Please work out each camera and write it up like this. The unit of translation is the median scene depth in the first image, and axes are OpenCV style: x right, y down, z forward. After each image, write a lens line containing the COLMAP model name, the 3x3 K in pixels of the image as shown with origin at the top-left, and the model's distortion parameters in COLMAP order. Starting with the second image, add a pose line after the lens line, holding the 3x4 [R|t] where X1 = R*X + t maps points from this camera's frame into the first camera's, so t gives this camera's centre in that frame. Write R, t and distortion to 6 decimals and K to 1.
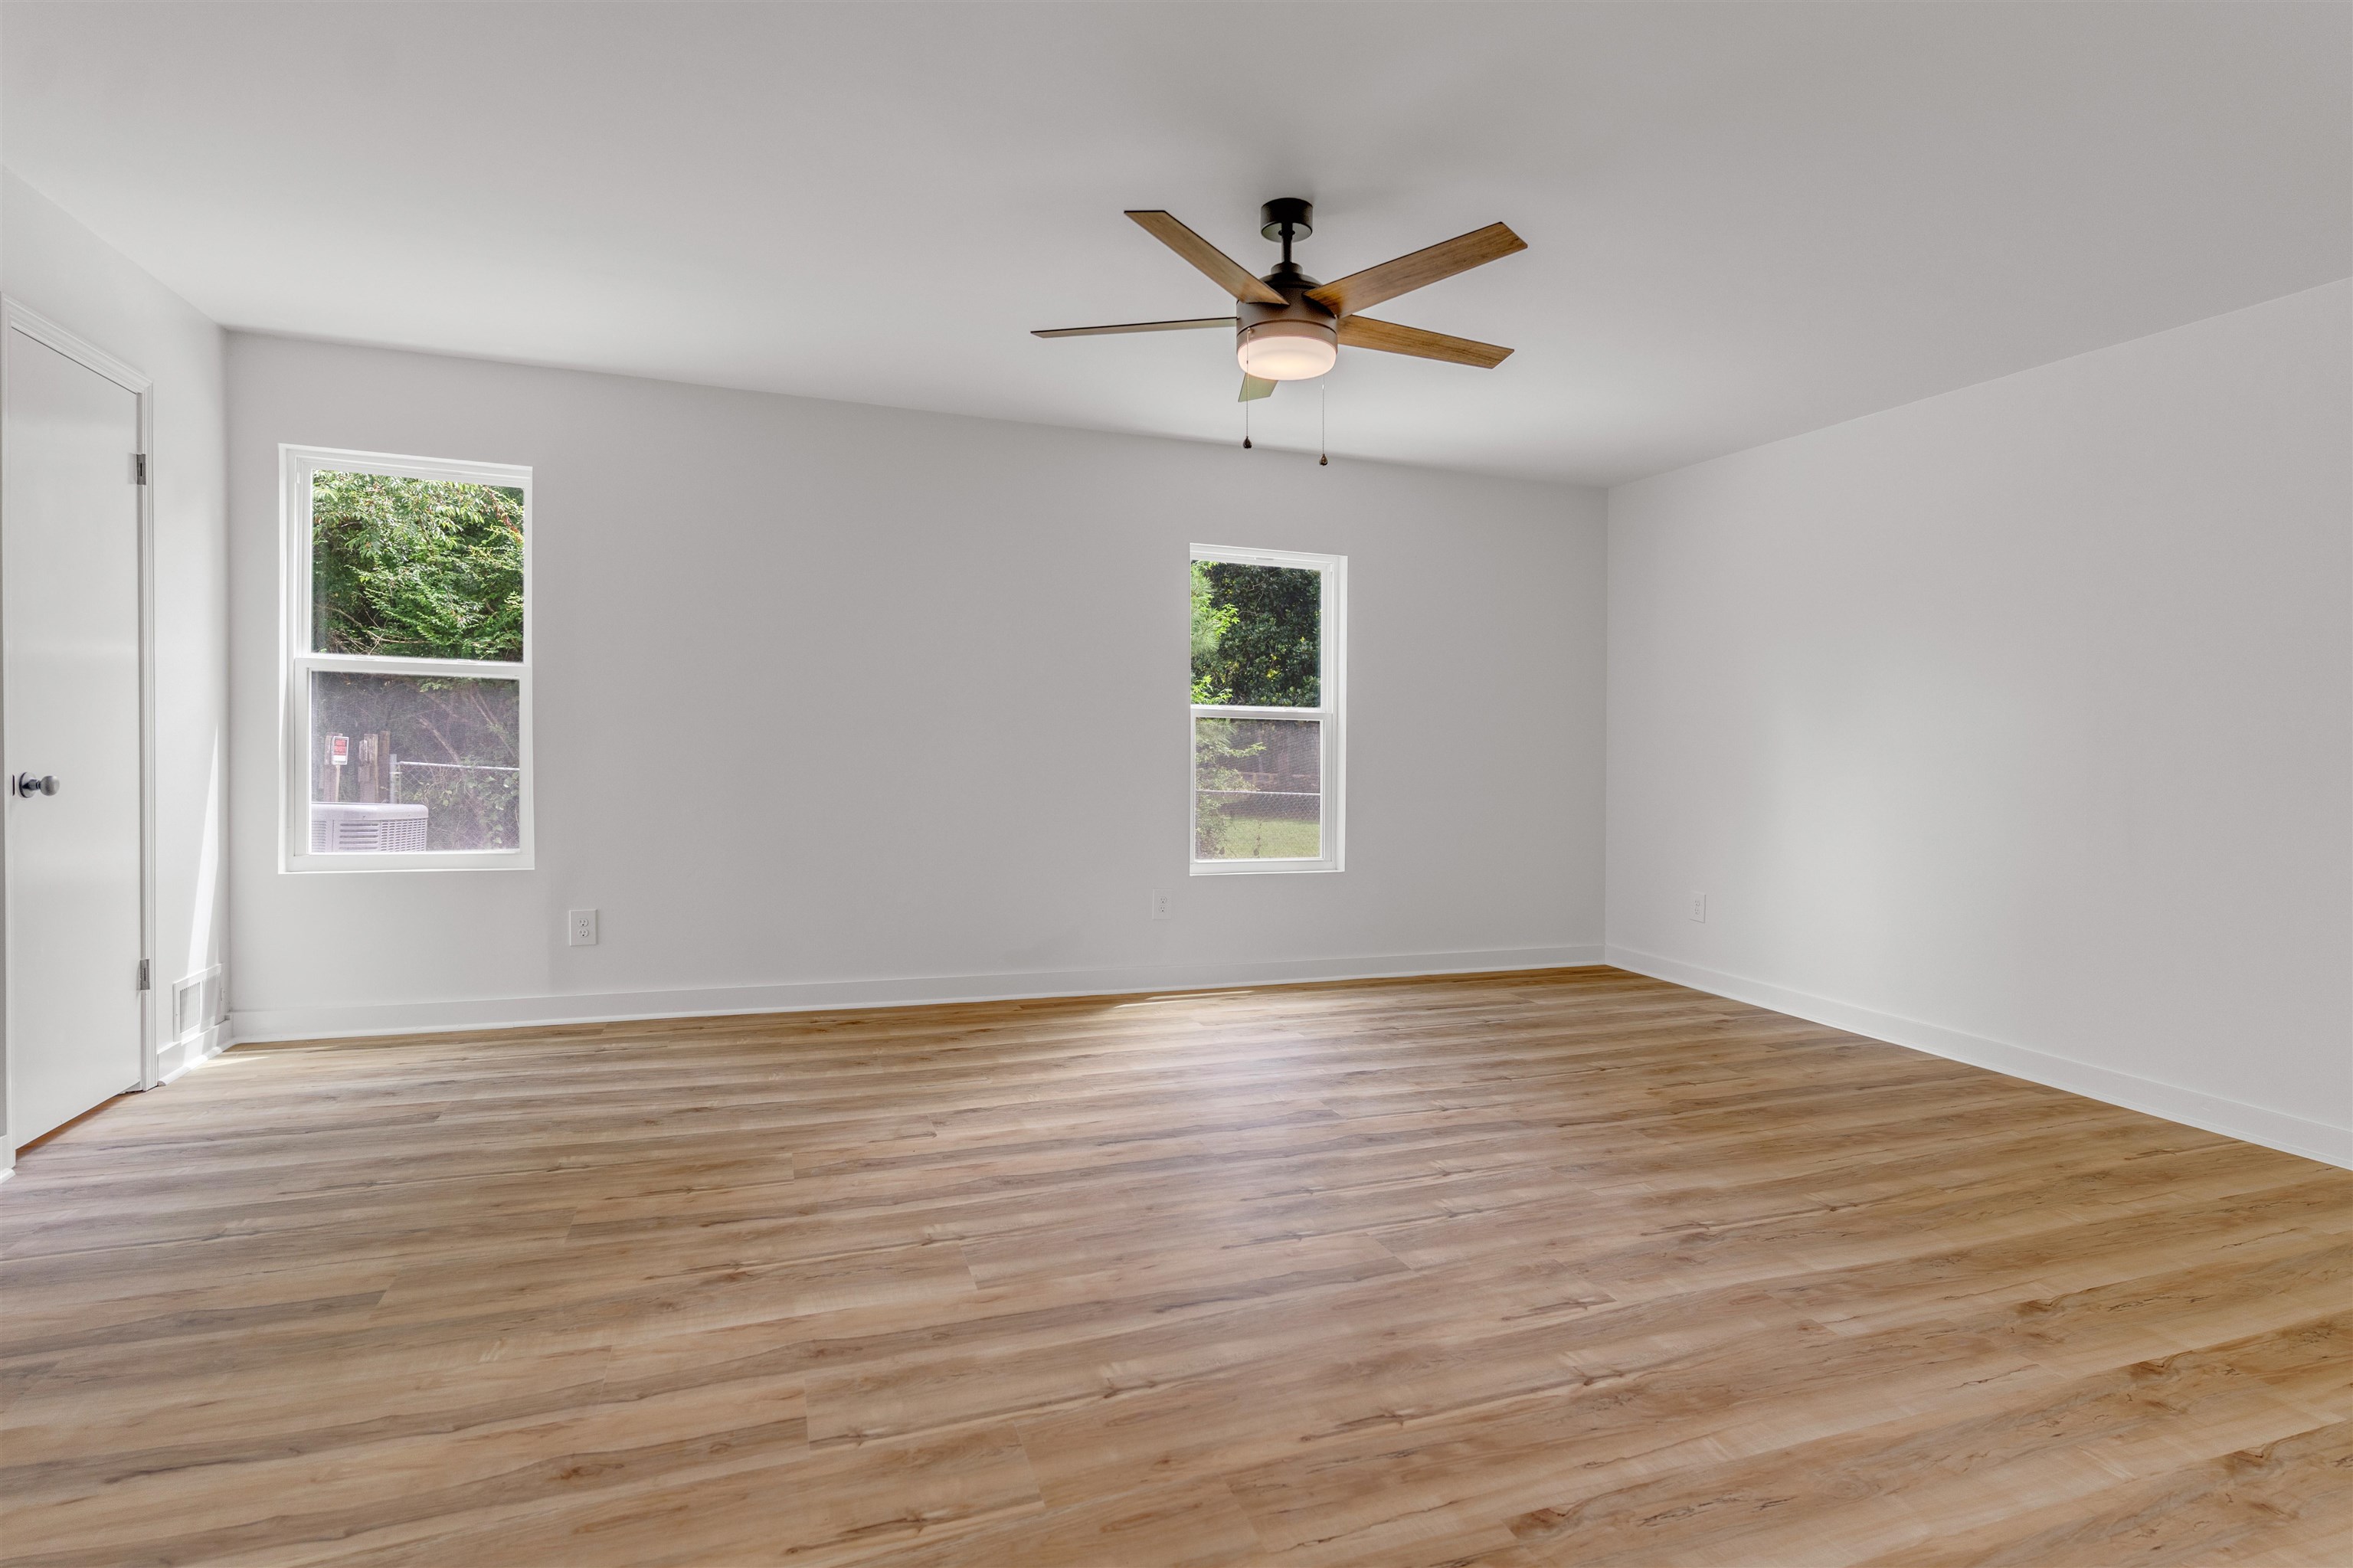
lens RADIAL K [[1166.9, 0, 1207.5], [0, 1166.9, 703.3], [0, 0, 1]] dist [-0.003198, -0.000269]
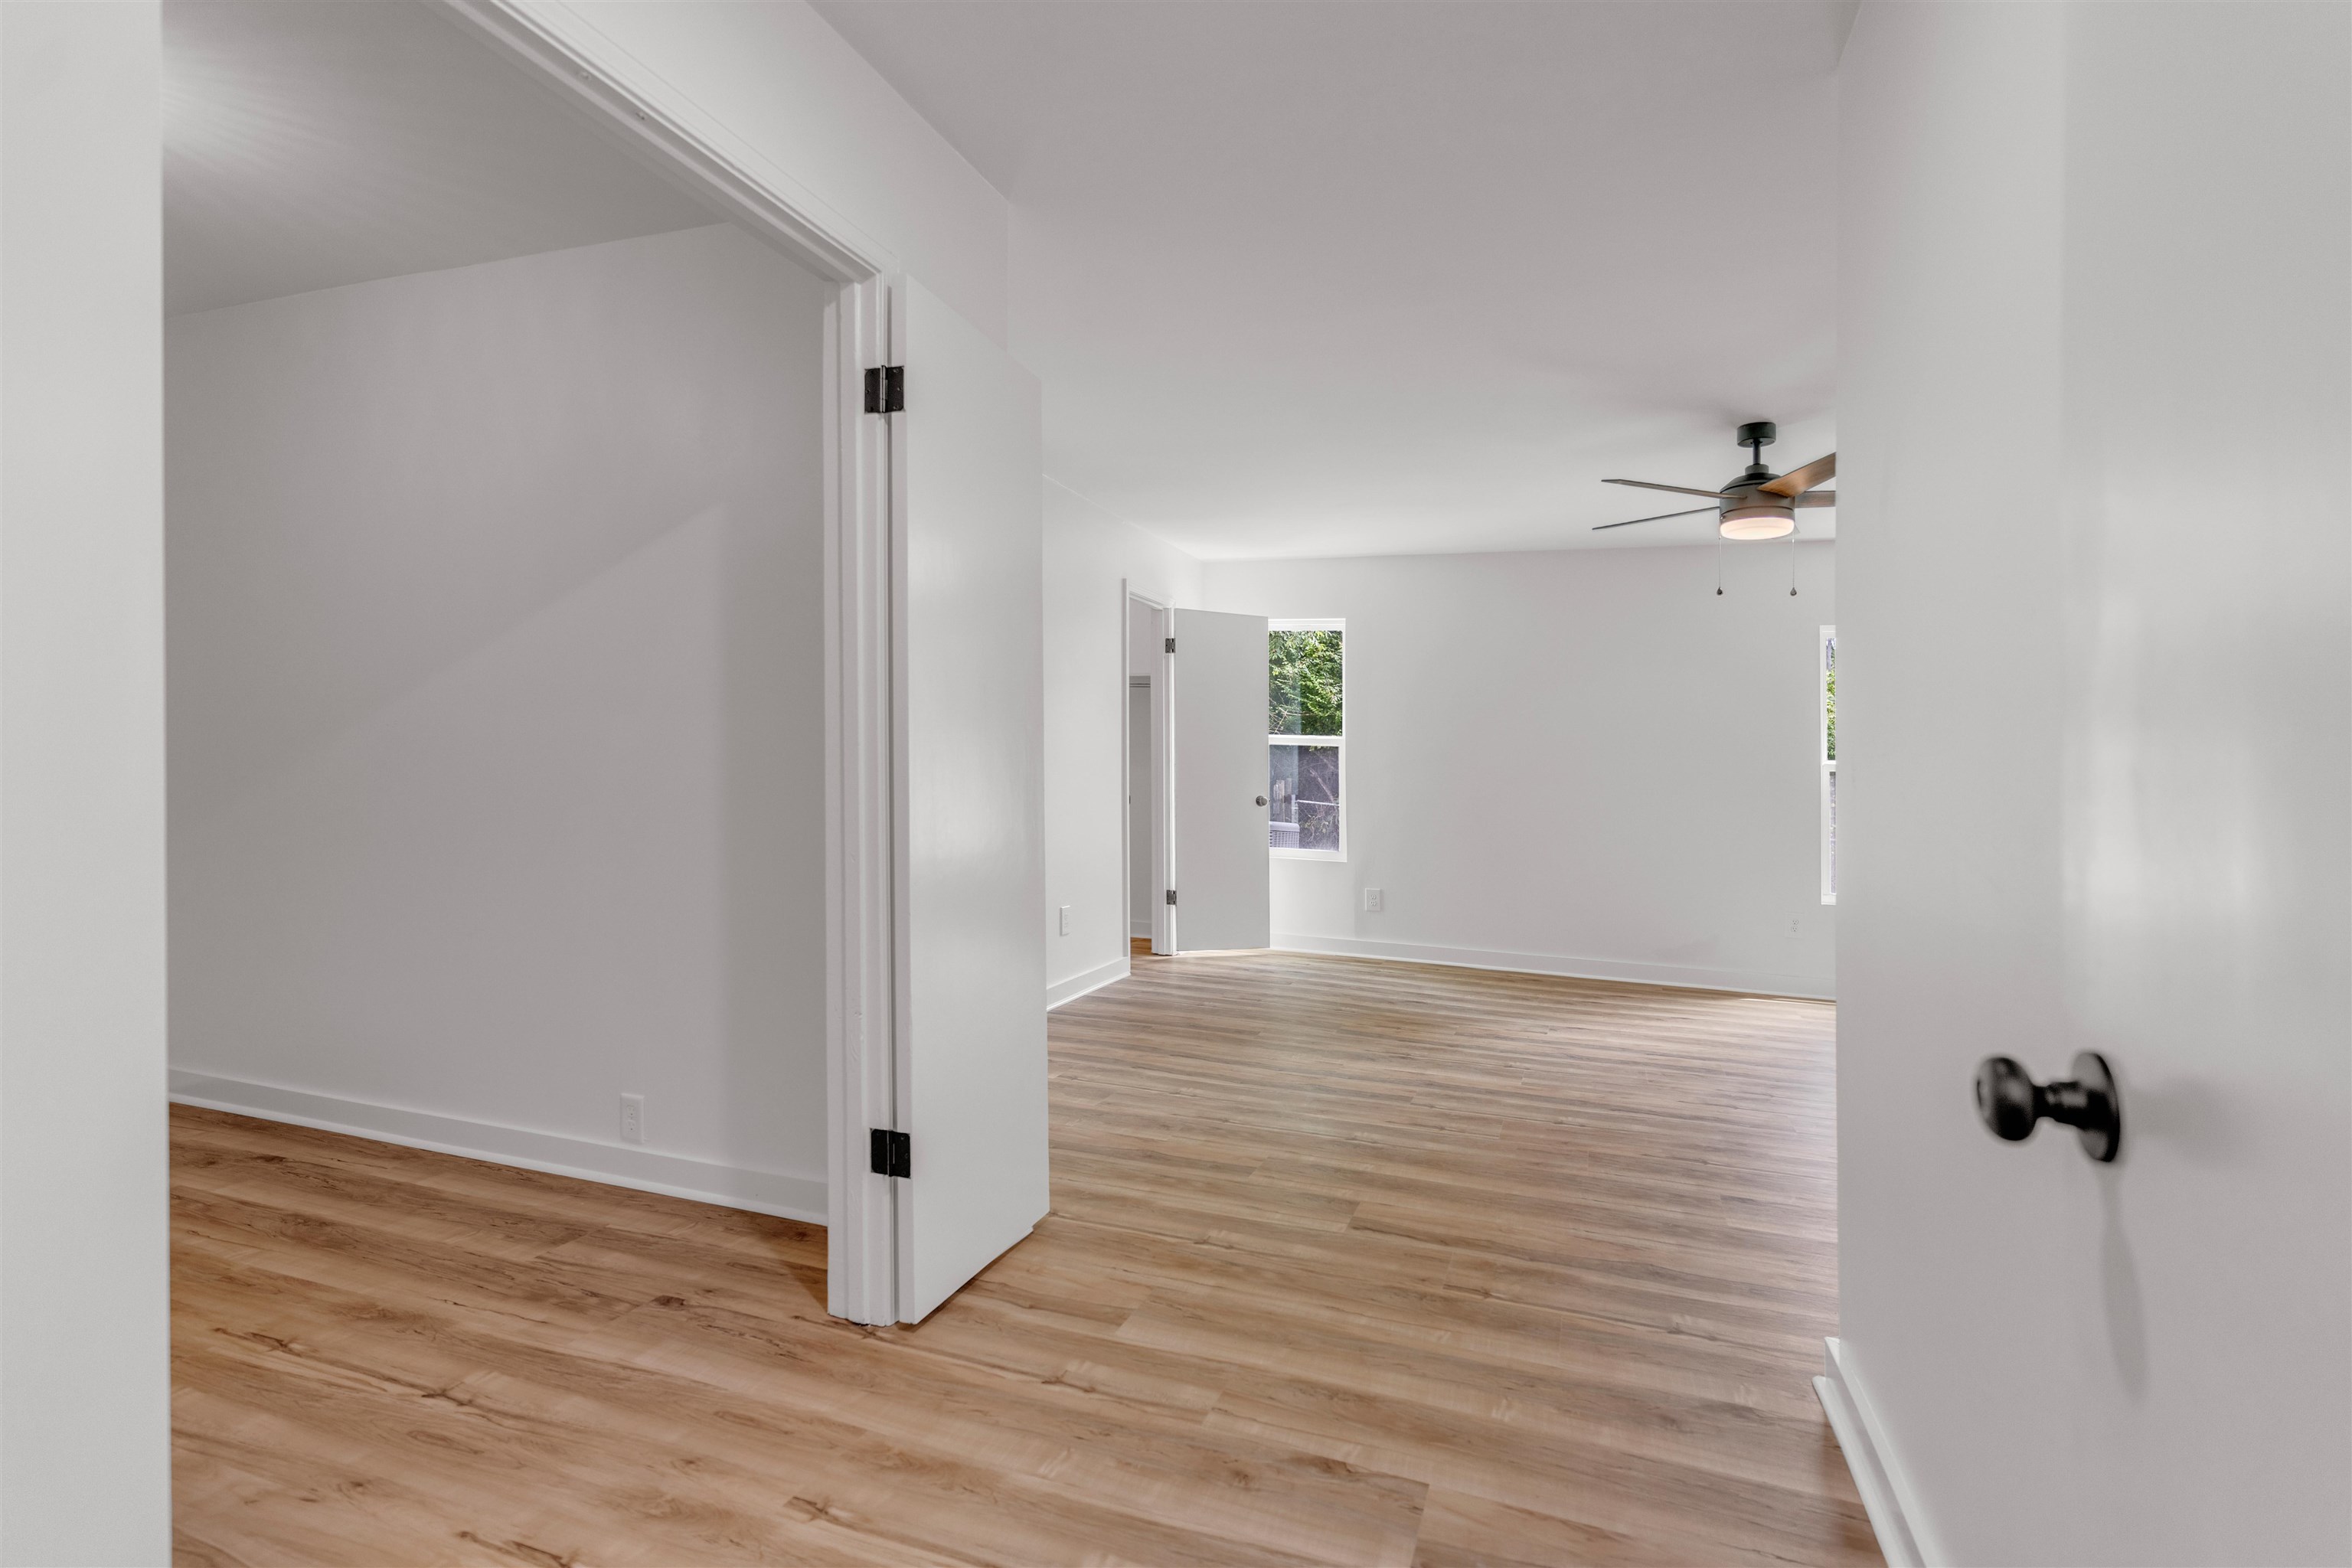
lens RADIAL K [[1166.4, 0, 1176.2], [0, 1166.4, 774.8], [0, 0, 1]] dist [-0.003198, -0.000269]
pose [[0.750725, 0.007729, -0.660570, 0.493329], [0.002879, 0.999884, 0.014972, -0.009372], [0.660609, -0.013142, 0.750615, -0.593620]]
